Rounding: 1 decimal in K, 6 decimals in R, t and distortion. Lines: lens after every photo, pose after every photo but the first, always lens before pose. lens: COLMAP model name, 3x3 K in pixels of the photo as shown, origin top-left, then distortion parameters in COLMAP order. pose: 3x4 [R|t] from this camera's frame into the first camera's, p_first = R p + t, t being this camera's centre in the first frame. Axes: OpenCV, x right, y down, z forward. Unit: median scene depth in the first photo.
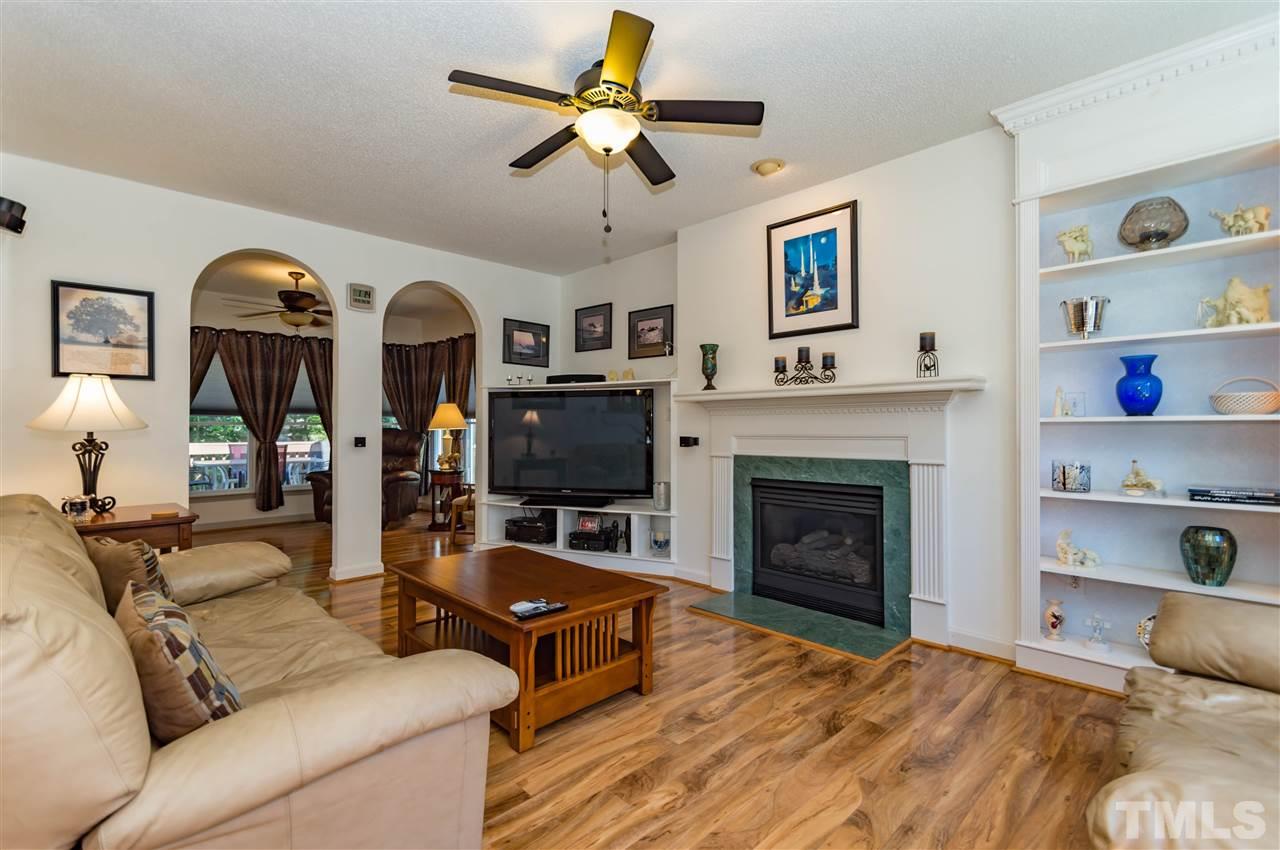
lens RADIAL K [[592.3, 0, 630.5], [0, 592.3, 421.3], [0, 0, 1]] dist [0.011751, -0.005325]
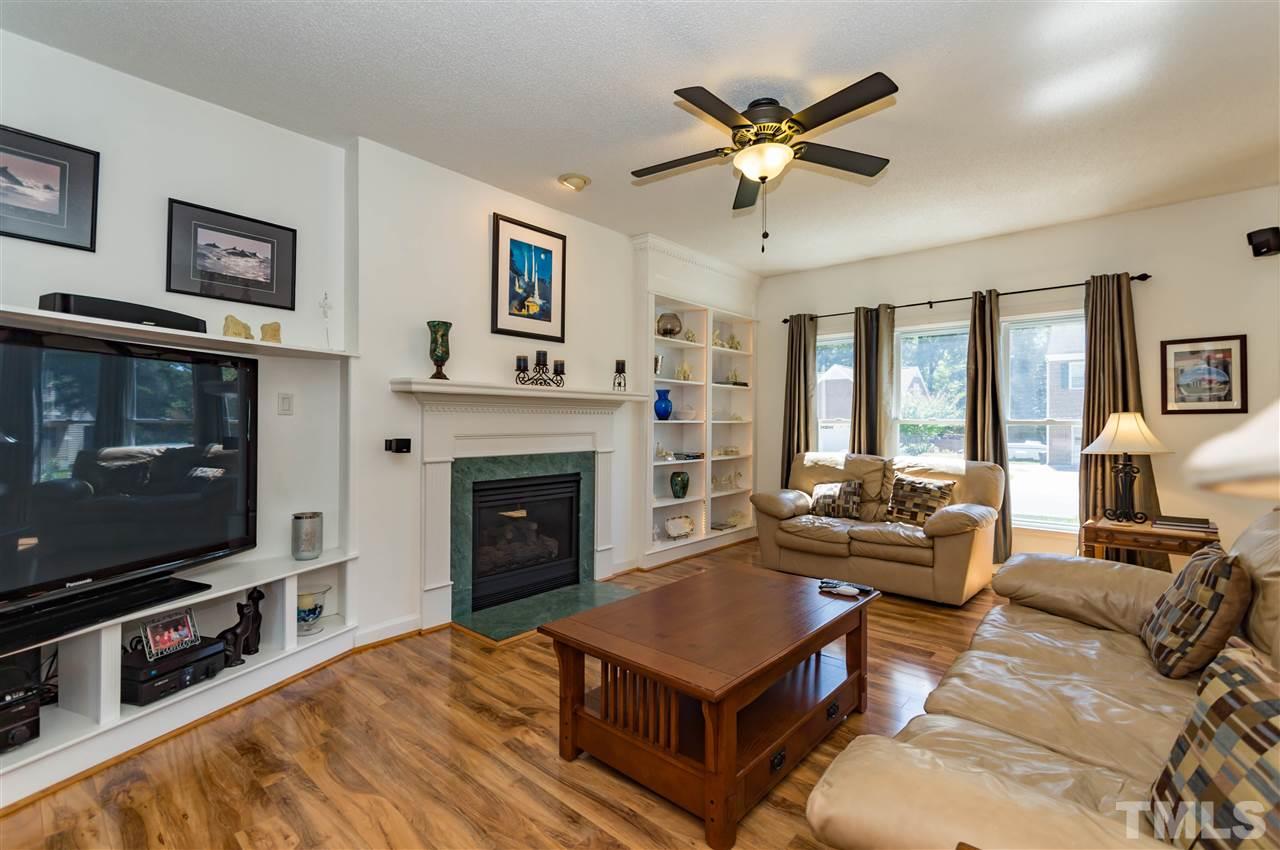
lens RADIAL K [[566.3, 0, 635.6], [0, 566.3, 421.5], [0, 0, 1]] dist [-0.006700, -0.000714]
pose [[-0.088324, 0.007083, 0.996067, -0.716826], [-0.010174, 0.999916, -0.008012, 0.008504], [-0.996040, -0.010841, -0.088244, 0.891708]]
